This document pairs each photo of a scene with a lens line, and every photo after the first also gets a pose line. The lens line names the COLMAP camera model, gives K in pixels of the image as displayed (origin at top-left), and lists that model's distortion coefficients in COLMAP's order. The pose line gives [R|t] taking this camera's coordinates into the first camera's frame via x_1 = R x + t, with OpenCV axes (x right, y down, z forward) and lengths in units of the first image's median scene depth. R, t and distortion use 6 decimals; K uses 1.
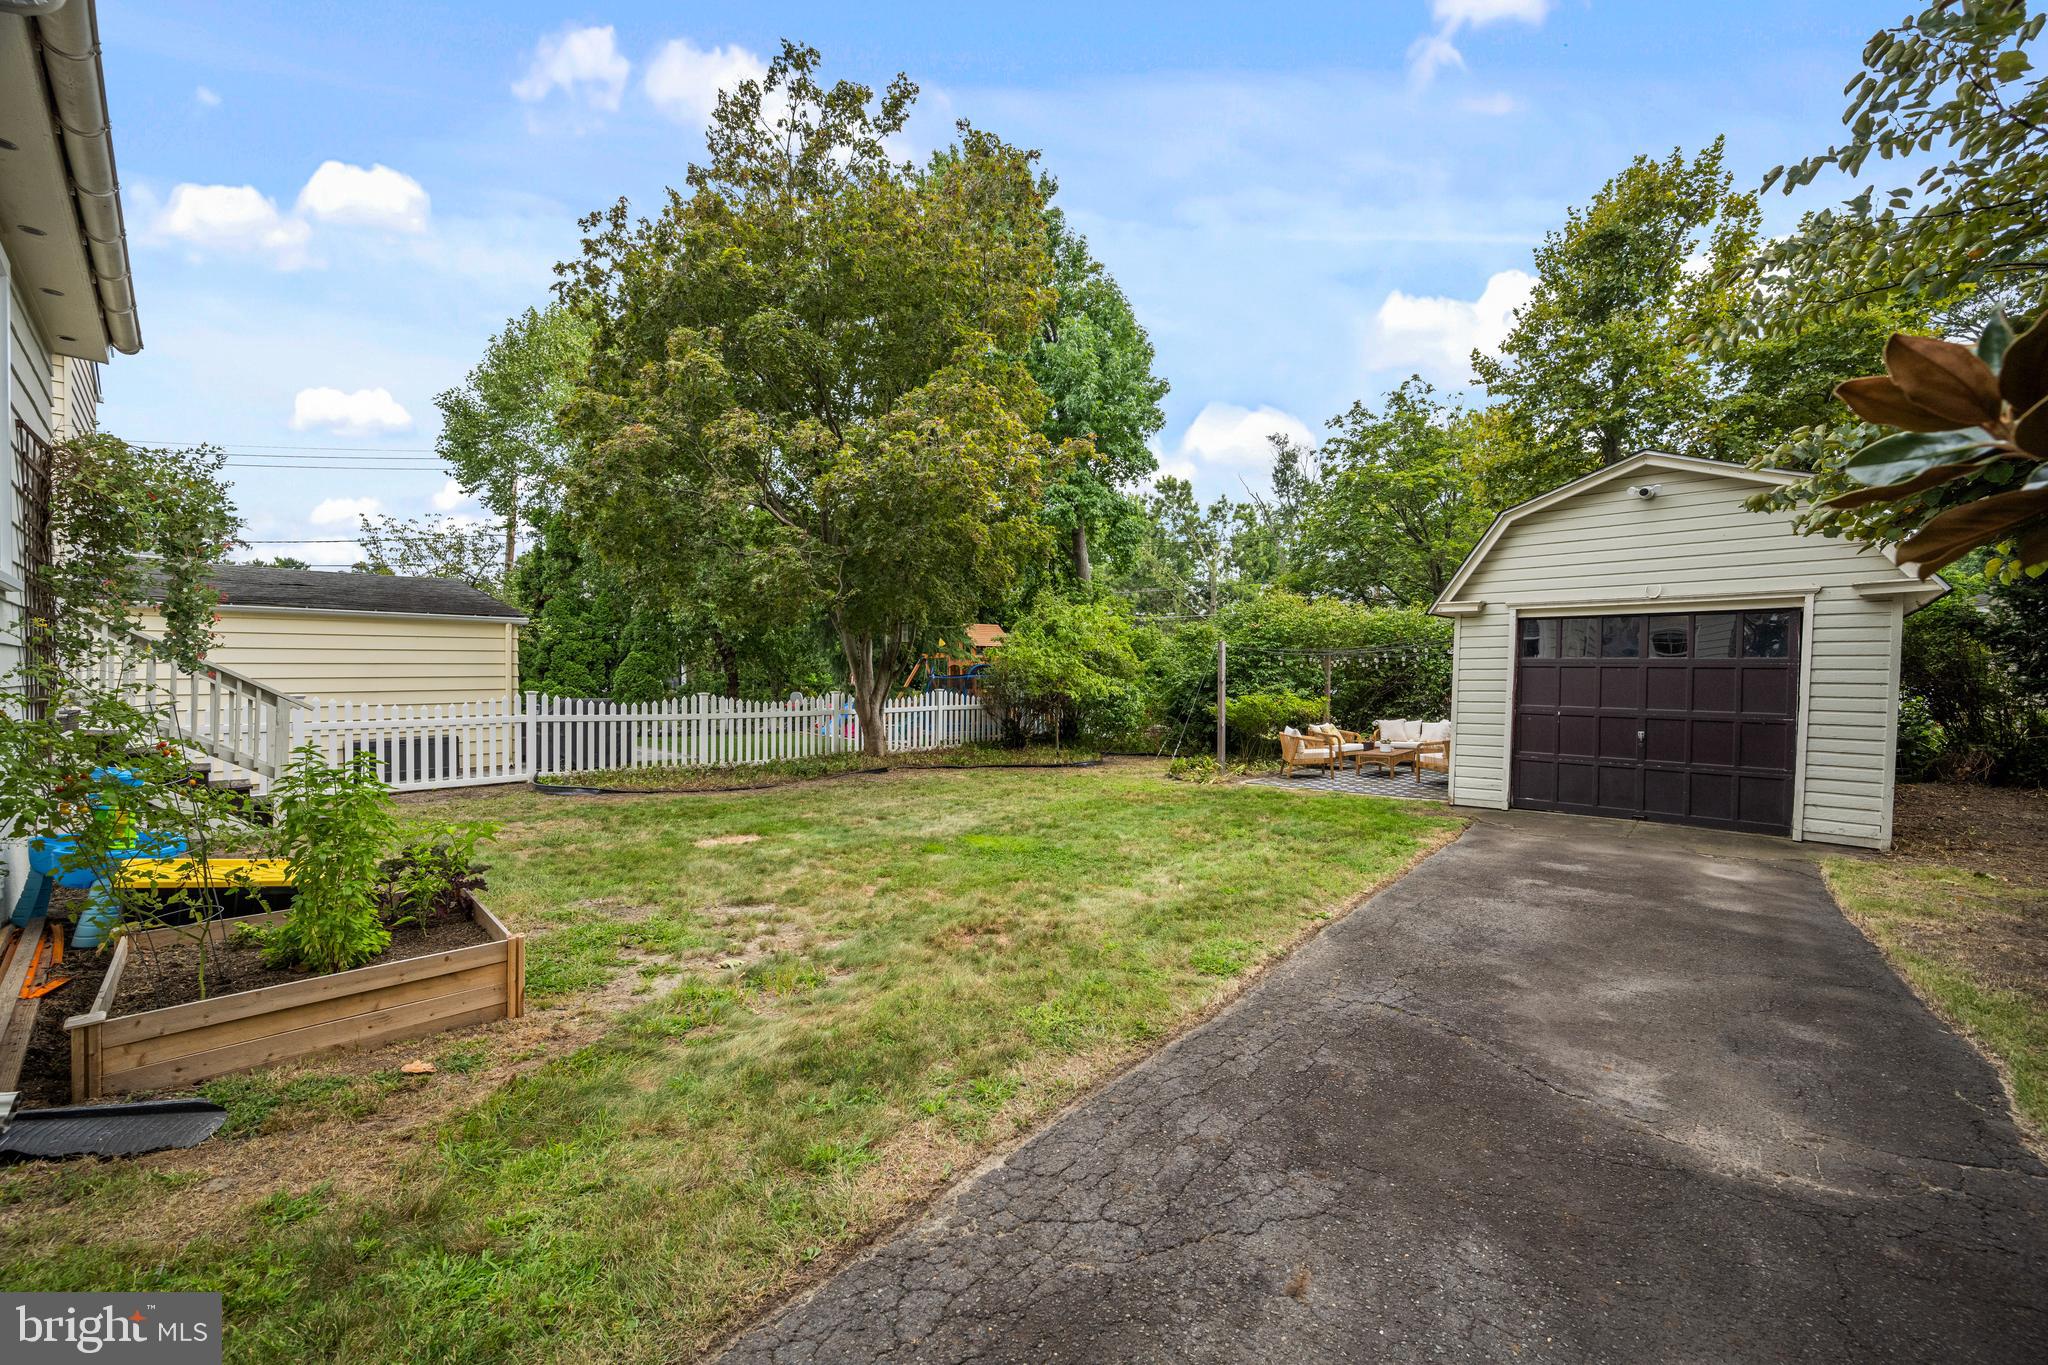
lens RADIAL K [[813.3, 0, 1028.8], [0, 813.3, 671.9], [0, 0, 1]] dist [-0.002044, 0.000277]
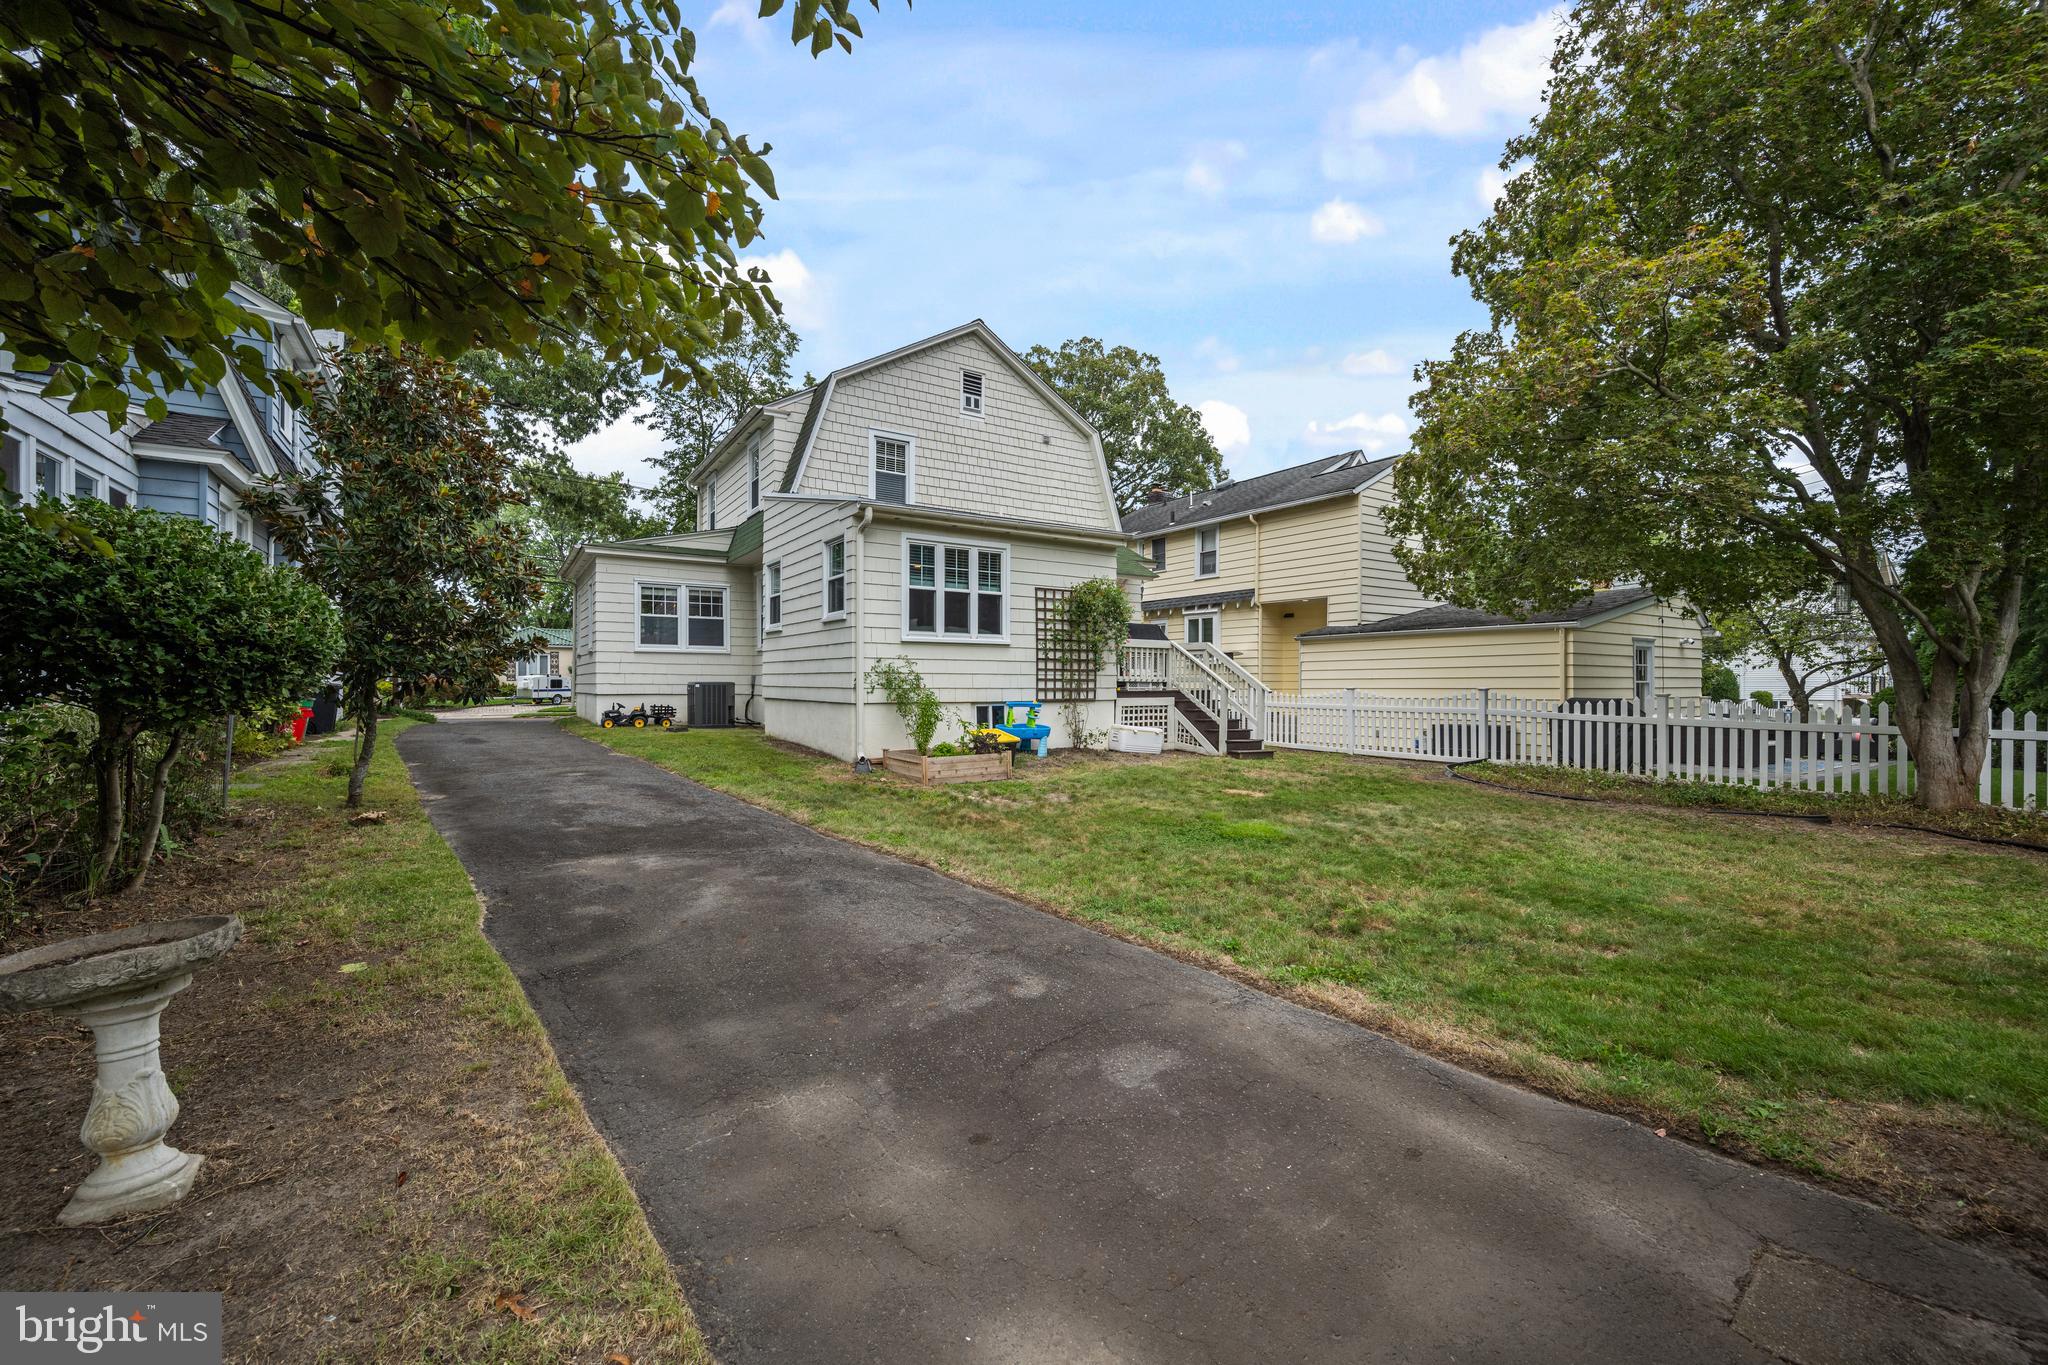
lens RADIAL K [[813.3, 0, 1028.8], [0, 813.3, 671.9], [0, 0, 1]] dist [-0.002044, 0.000277]
pose [[-0.213304, -0.015670, -0.976860, 0.659826], [-0.003232, 0.999877, -0.015333, 0.020956], [0.976981, -0.000113, -0.213328, 0.618471]]
